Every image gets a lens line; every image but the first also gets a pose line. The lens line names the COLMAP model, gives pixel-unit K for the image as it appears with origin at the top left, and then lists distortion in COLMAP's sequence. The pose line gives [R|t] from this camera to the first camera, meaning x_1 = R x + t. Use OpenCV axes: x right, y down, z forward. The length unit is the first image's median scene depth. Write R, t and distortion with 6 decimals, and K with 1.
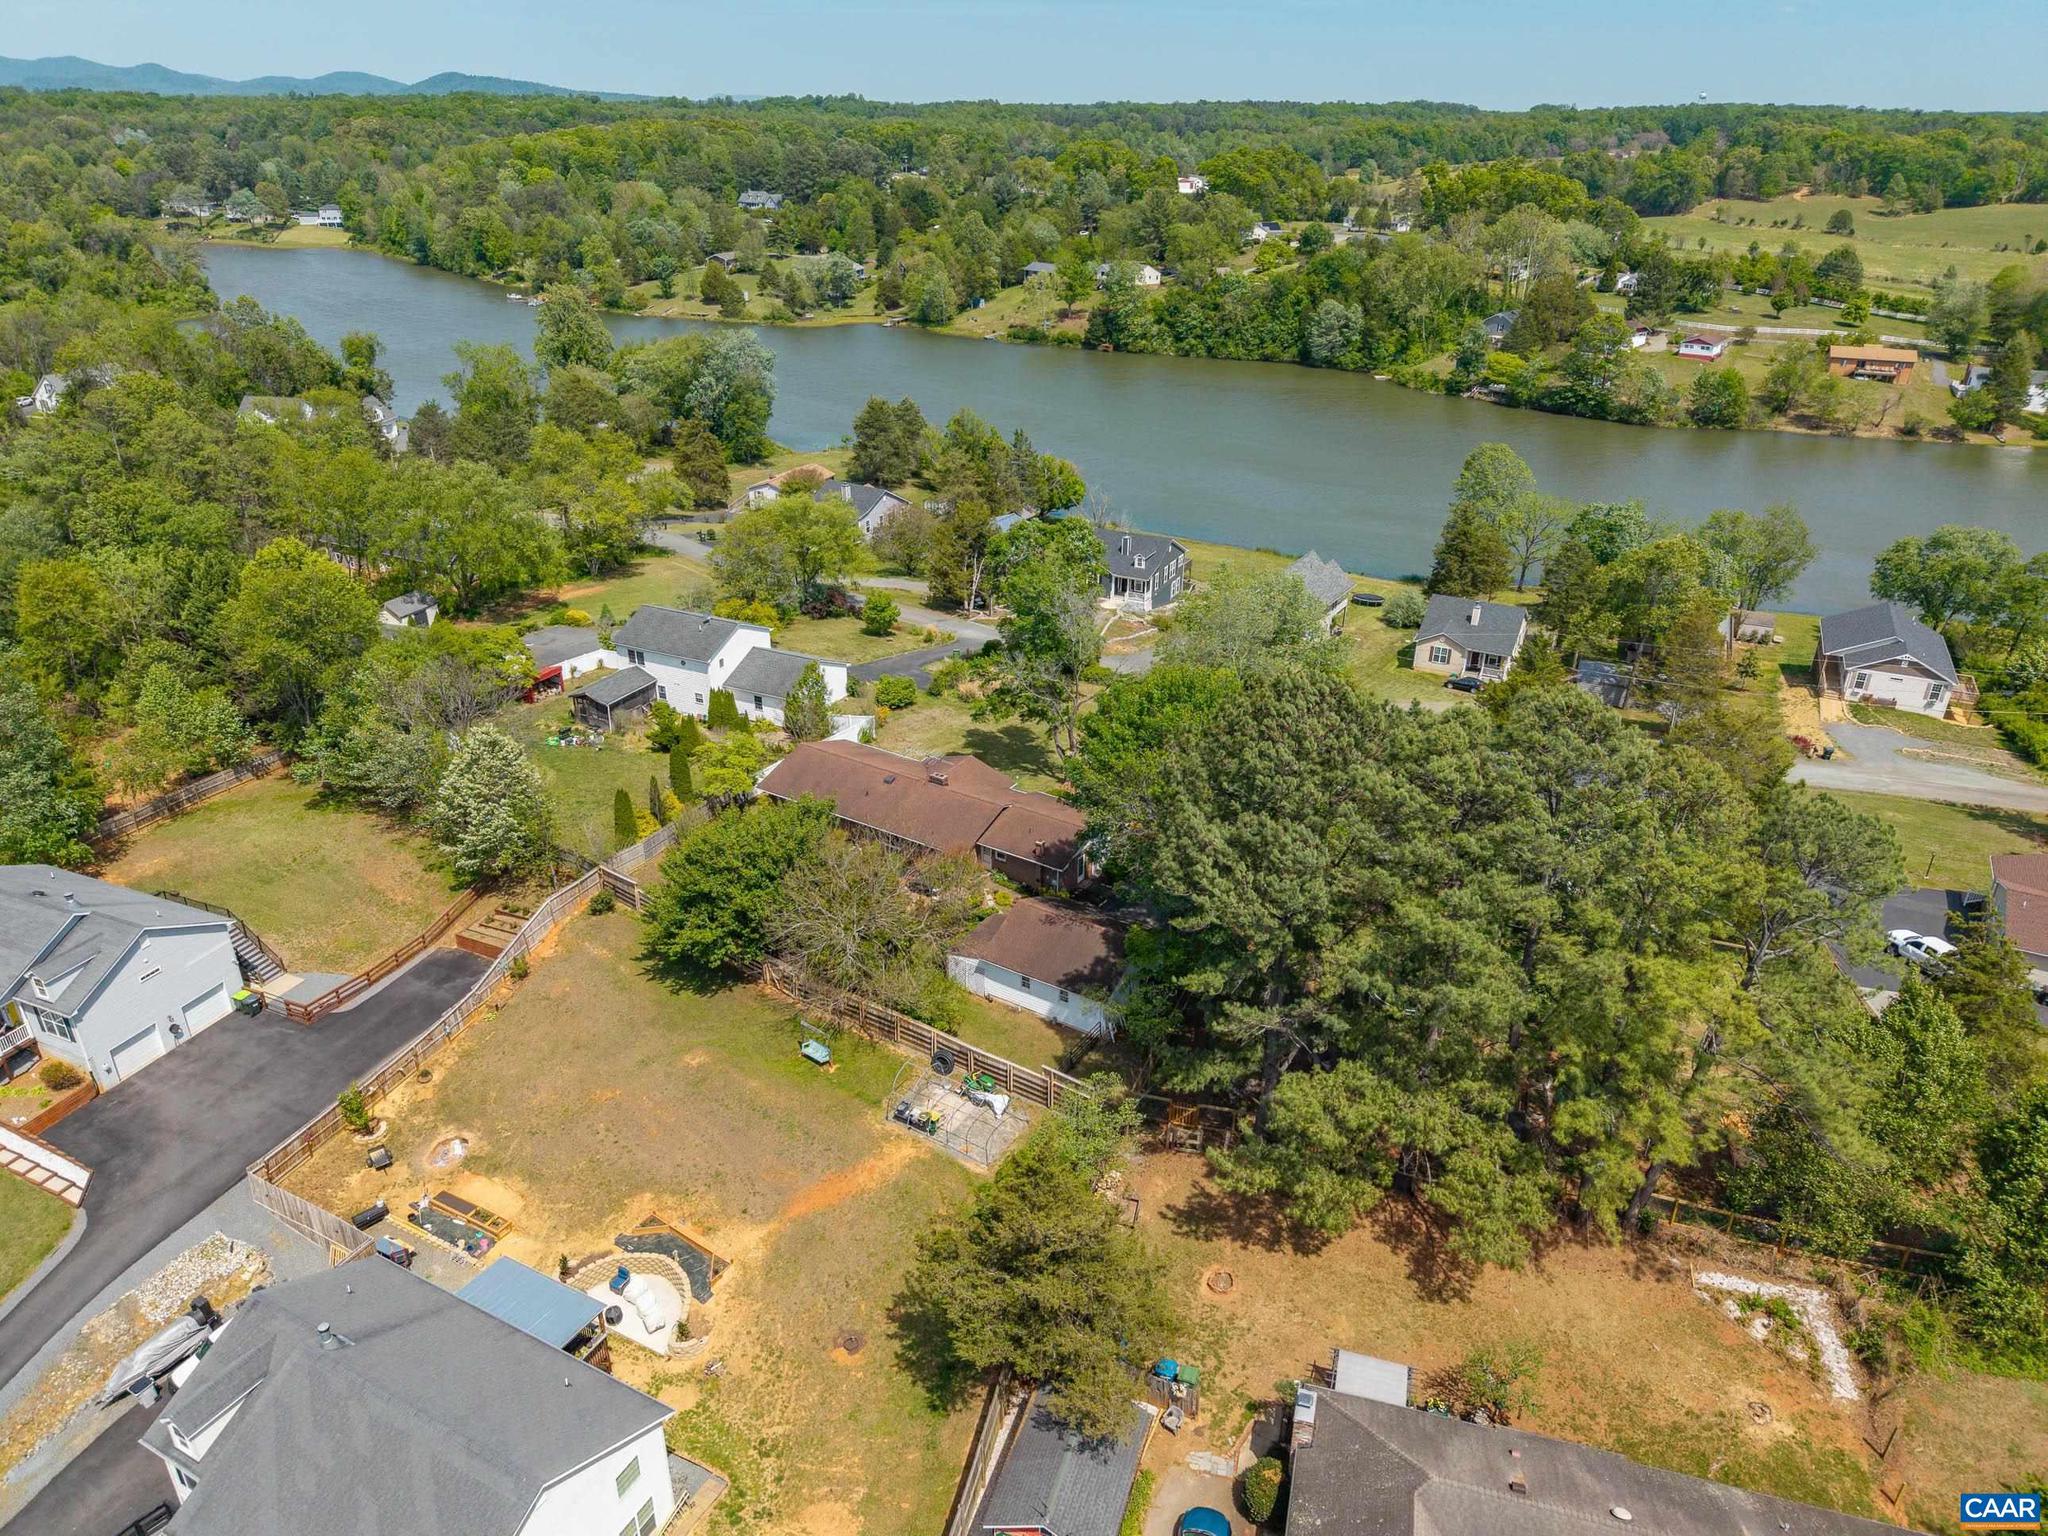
lens RADIAL K [[1369.3, 0, 1018.8], [0, 1369.3, 773.1], [0, 0, 1]] dist [0.016883, -0.014595]
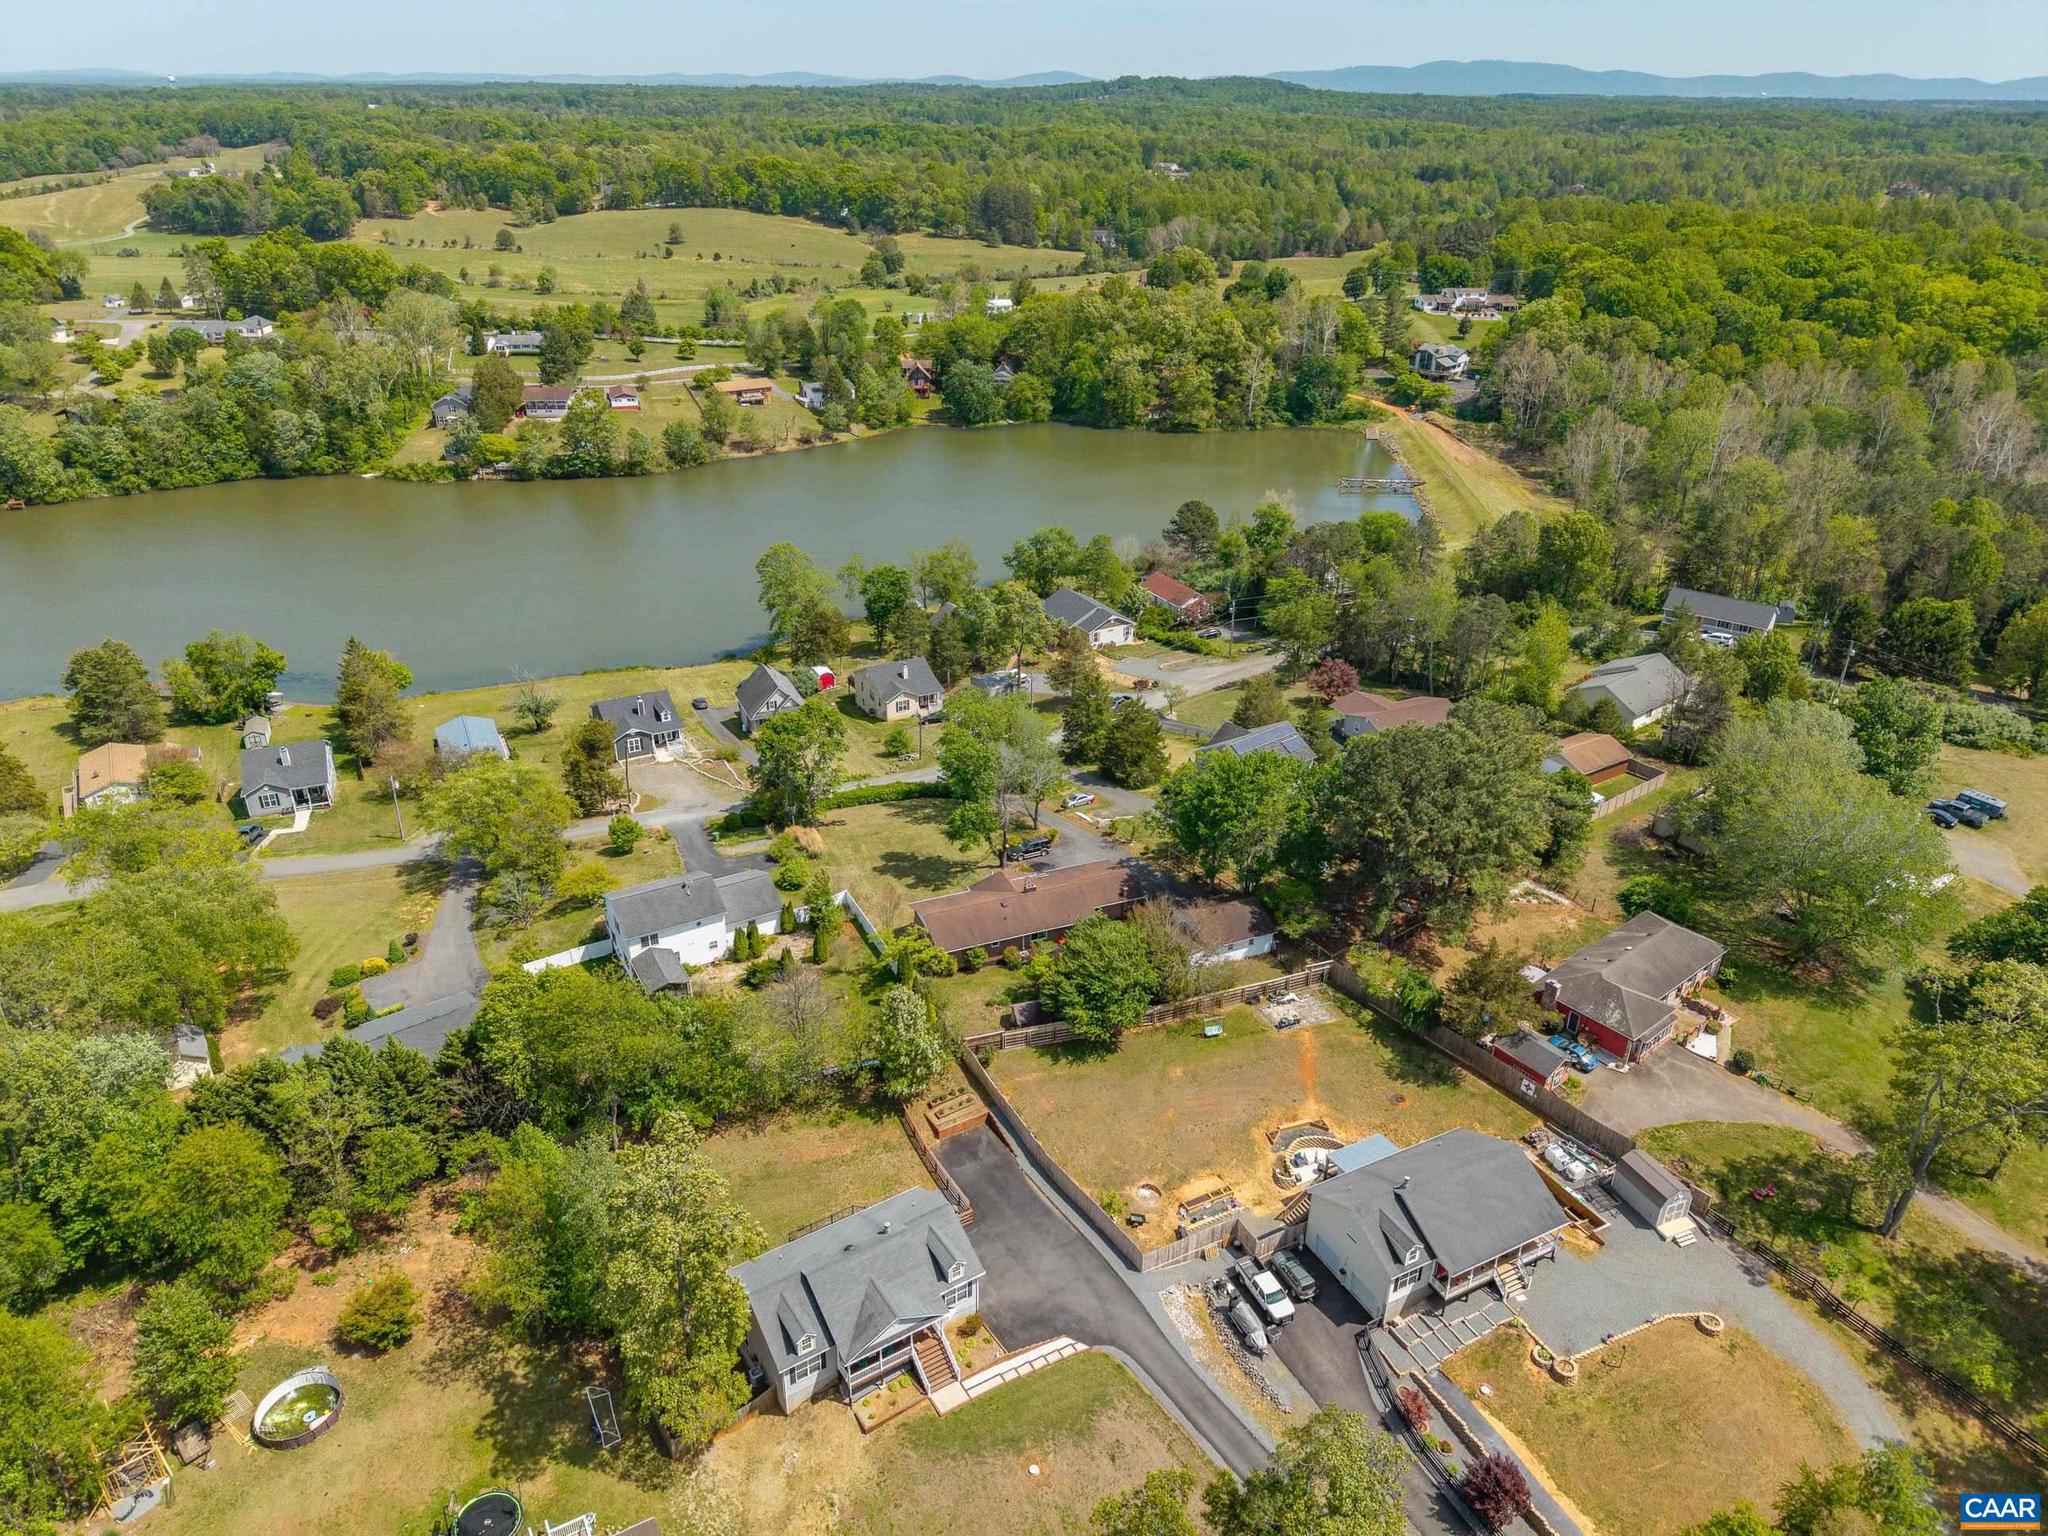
lens RADIAL K [[1378.9, 0, 1024.5], [0, 1378.9, 747.1], [0, 0, 1]] dist [0.035670, -0.047335]
pose [[0.566943, -0.359590, 0.741128, -0.363929], [0.354082, 0.918716, 0.174891, -0.130968], [-0.743775, 0.163267, 0.648184, -0.008459]]
